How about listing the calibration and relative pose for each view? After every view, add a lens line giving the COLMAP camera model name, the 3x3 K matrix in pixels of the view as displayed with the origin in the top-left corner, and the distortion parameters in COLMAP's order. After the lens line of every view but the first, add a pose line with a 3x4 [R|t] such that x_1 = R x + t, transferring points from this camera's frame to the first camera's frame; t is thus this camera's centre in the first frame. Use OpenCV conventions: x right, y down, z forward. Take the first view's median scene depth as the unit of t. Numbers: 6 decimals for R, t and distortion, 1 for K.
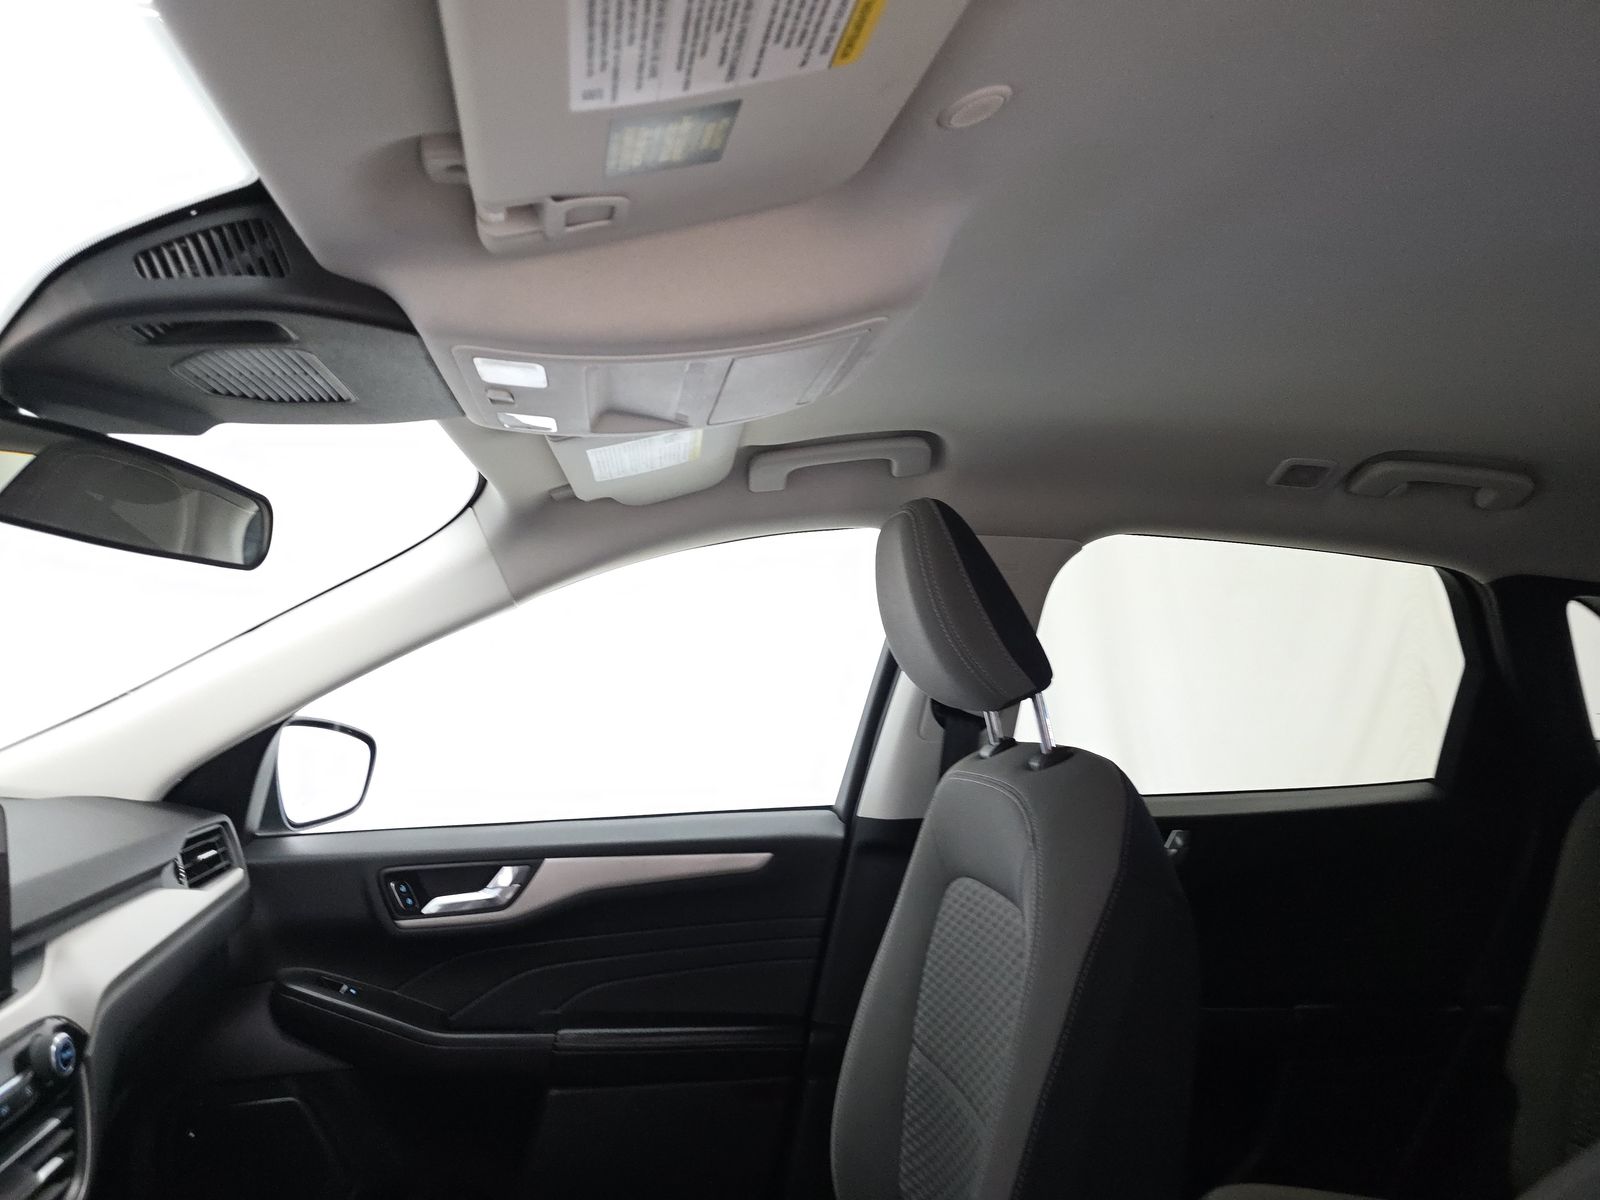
lens RADIAL K [[1087.6, 0, 825.1], [0, 1087.6, 595.8], [0, 0, 1]] dist [0.001650, -0.001181]
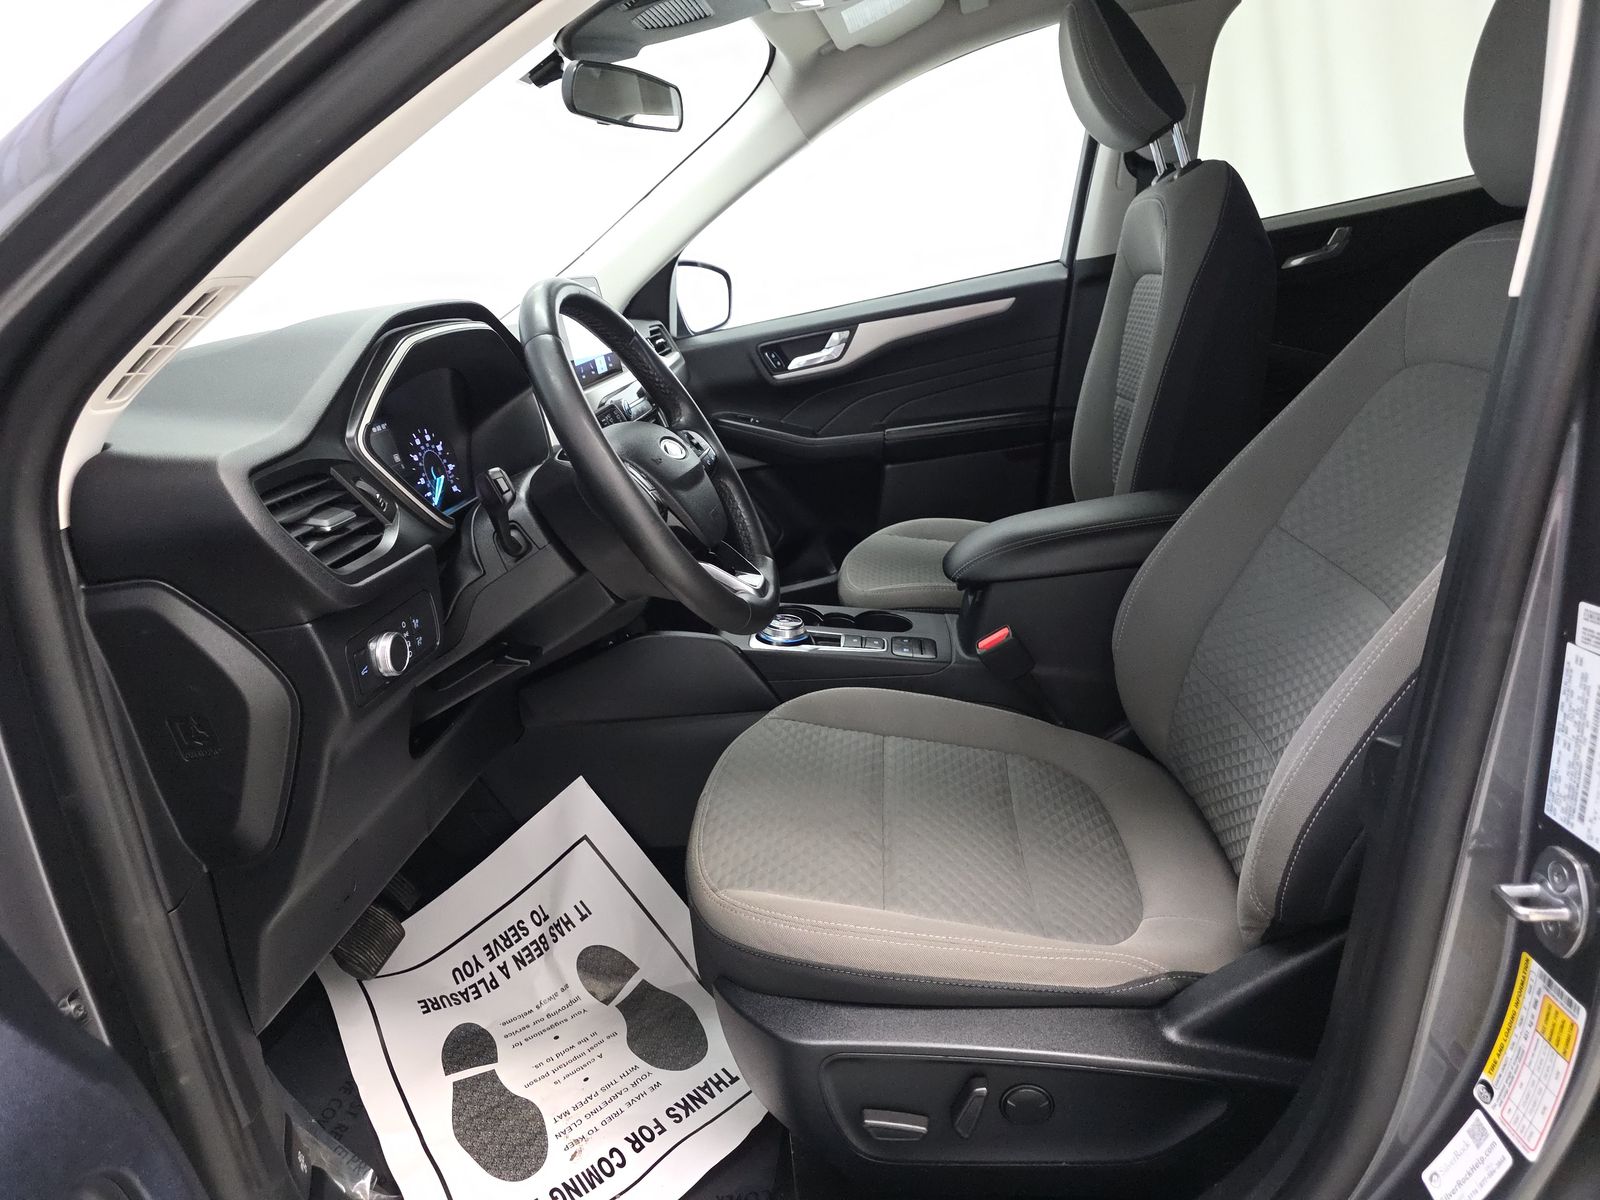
lens RADIAL K [[1074.1, 0, 800.0], [0, 1074.1, 600.0], [0, 0, 1]] dist [-0.003111, -0.003378]
pose [[0.947865, -0.073370, -0.310111, 0.096083], [0.187556, 0.915180, 0.356747, 0.052601], [0.257632, -0.396311, 0.881228, -0.479328]]
